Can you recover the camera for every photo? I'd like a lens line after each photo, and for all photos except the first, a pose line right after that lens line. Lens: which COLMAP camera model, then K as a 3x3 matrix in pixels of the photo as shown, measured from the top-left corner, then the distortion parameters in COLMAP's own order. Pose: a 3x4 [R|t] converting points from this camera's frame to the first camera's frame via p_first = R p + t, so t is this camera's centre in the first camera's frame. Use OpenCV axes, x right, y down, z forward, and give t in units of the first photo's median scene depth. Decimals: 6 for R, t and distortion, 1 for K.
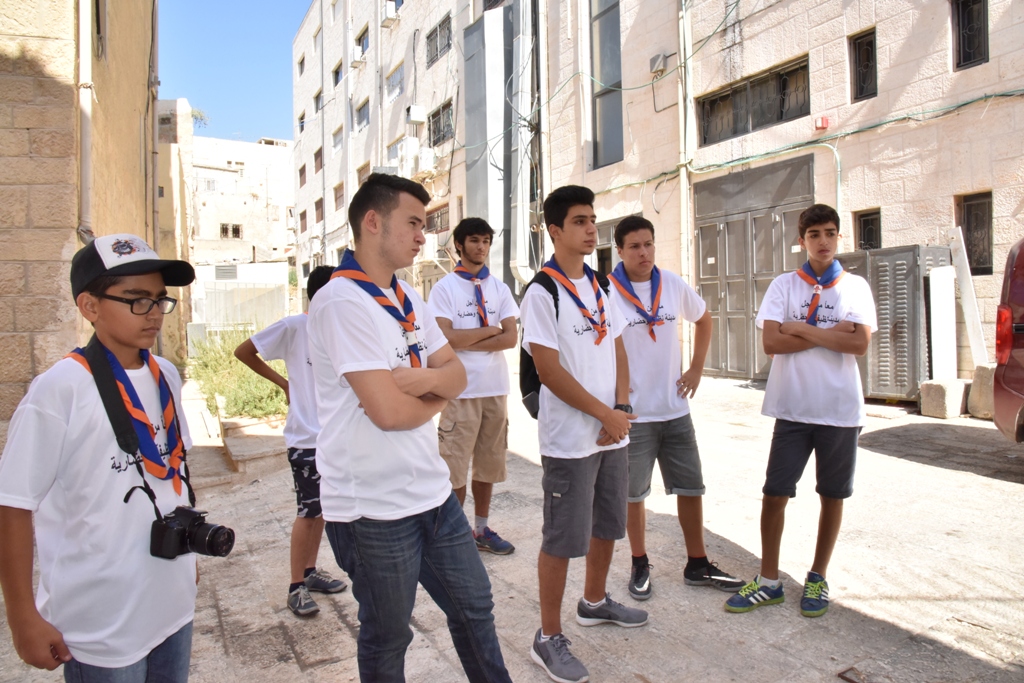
lens RADIAL K [[736.2, 0, 512.3], [0, 736.2, 319.4], [0, 0, 1]] dist [0.000595, -0.000058]
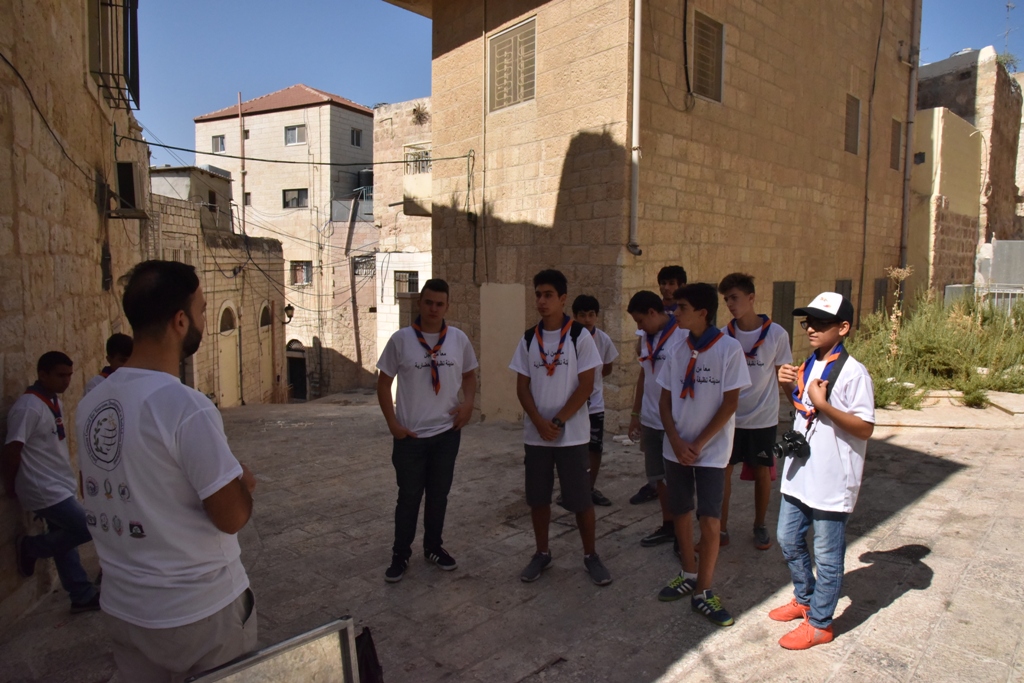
lens RADIAL K [[736.2, 0, 512.3], [0, 736.2, 319.4], [0, 0, 1]] dist [0.000595, -0.000058]
pose [[0.413957, 0.091077, -0.905729, 0.726127], [-0.014891, 0.995527, 0.093301, -0.107901], [0.910175, -0.025135, 0.413462, 0.143863]]
